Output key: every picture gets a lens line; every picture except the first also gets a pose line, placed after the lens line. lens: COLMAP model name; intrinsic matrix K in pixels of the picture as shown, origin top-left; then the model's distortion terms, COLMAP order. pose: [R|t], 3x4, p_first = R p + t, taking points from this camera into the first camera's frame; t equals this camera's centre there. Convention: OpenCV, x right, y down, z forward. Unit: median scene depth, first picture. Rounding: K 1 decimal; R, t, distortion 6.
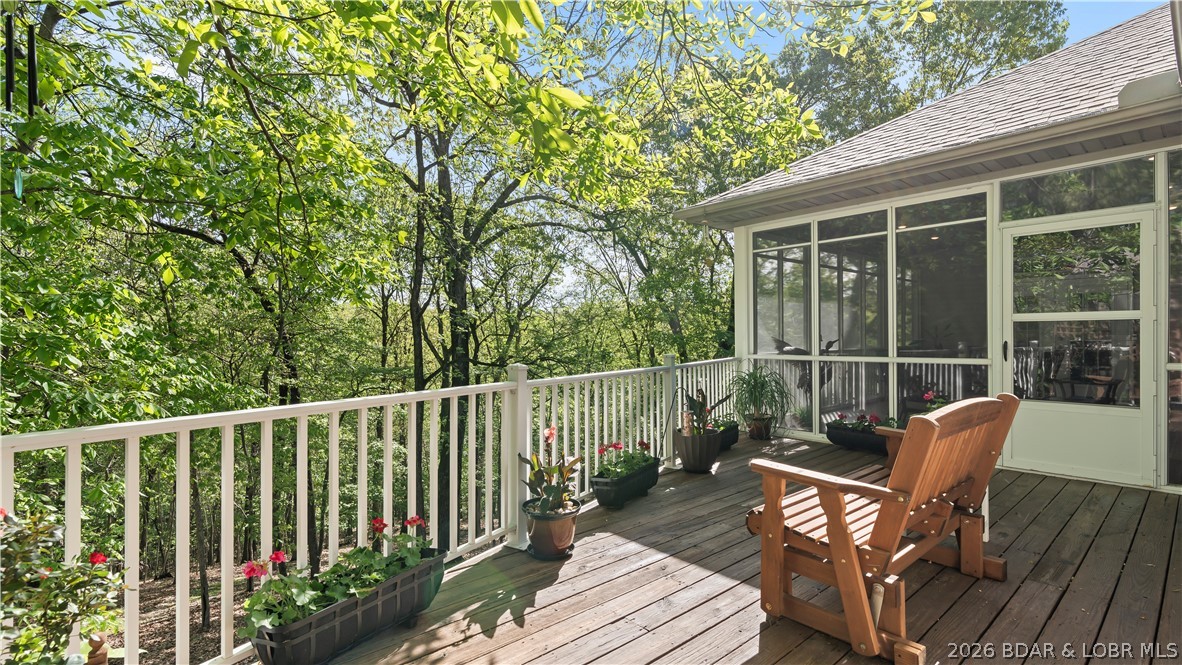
lens RADIAL K [[531.3, 0, 591.4], [0, 531.3, 333.8], [0, 0, 1]] dist [-0.013001, 0.005465]
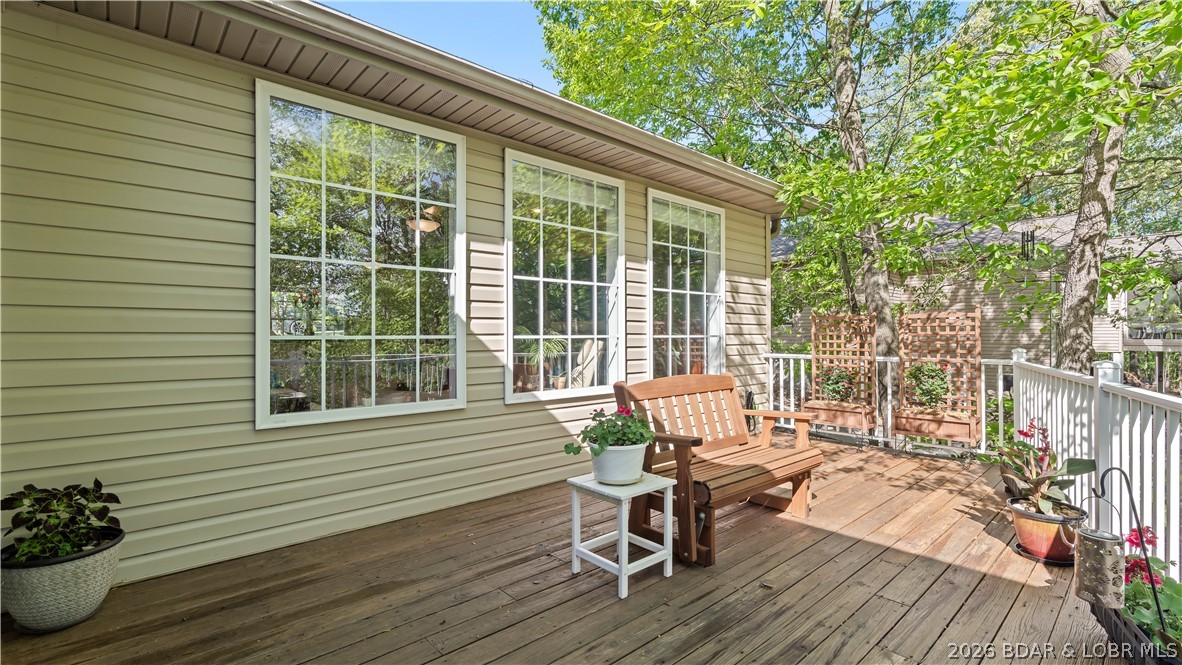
lens RADIAL K [[531.3, 0, 591.2], [0, 531.3, 332.5], [0, 0, 1]] dist [-0.013001, 0.005465]
pose [[-0.999671, 0.001118, -0.025630, 0.793366], [0.001320, 0.999968, -0.007867, 0.013134], [0.025620, -0.007898, -0.999641, 1.995403]]
